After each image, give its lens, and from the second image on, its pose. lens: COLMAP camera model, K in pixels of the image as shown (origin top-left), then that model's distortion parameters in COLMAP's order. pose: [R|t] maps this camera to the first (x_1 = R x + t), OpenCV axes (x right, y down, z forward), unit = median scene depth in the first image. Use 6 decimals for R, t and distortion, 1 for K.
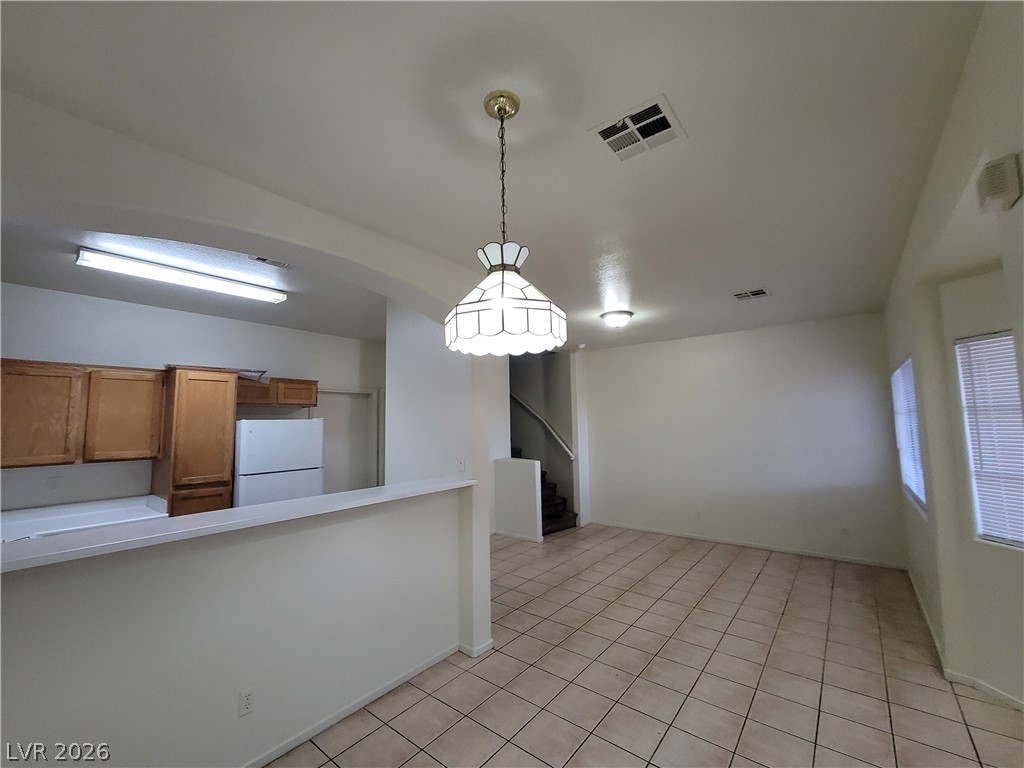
lens RADIAL K [[419.0, 0, 513.5], [0, 419.0, 384.6], [0, 0, 1]] dist [-0.005228, 0.000949]
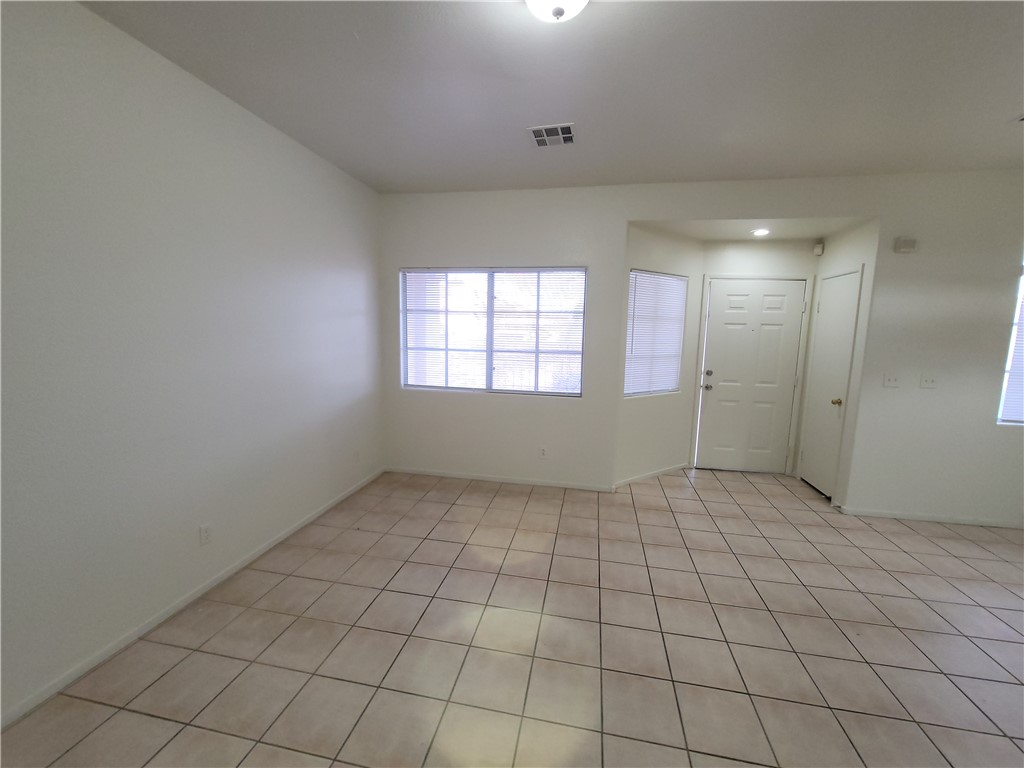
lens RADIAL K [[419.0, 0, 513.5], [0, 419.0, 384.6], [0, 0, 1]] dist [-0.005228, 0.000949]
pose [[-0.465184, -0.108645, 0.878522, -0.075977], [-0.093861, 0.992899, 0.073090, 0.179496], [-0.880224, -0.048459, -0.472078, 1.586294]]
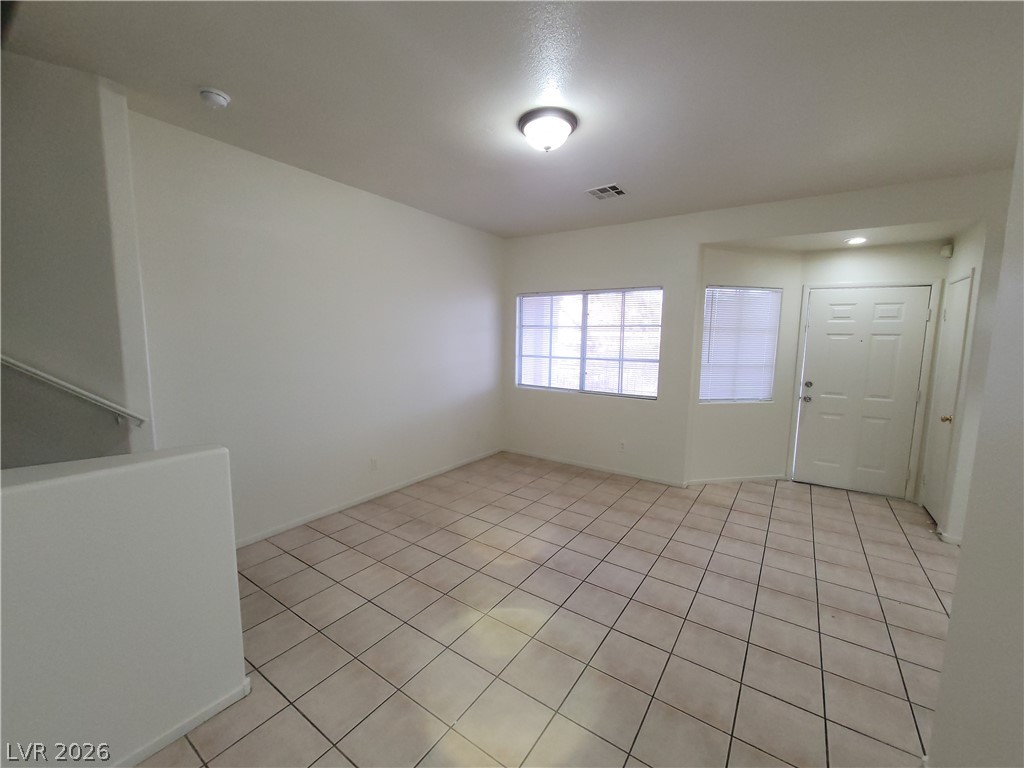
lens RADIAL K [[419.0, 0, 513.5], [0, 419.0, 384.6], [0, 0, 1]] dist [-0.005228, 0.000949]
pose [[-0.076892, -0.098315, 0.992180, -0.420489], [-0.104774, 0.990413, 0.090021, 0.161503], [-0.991519, -0.097033, -0.086455, 1.434877]]
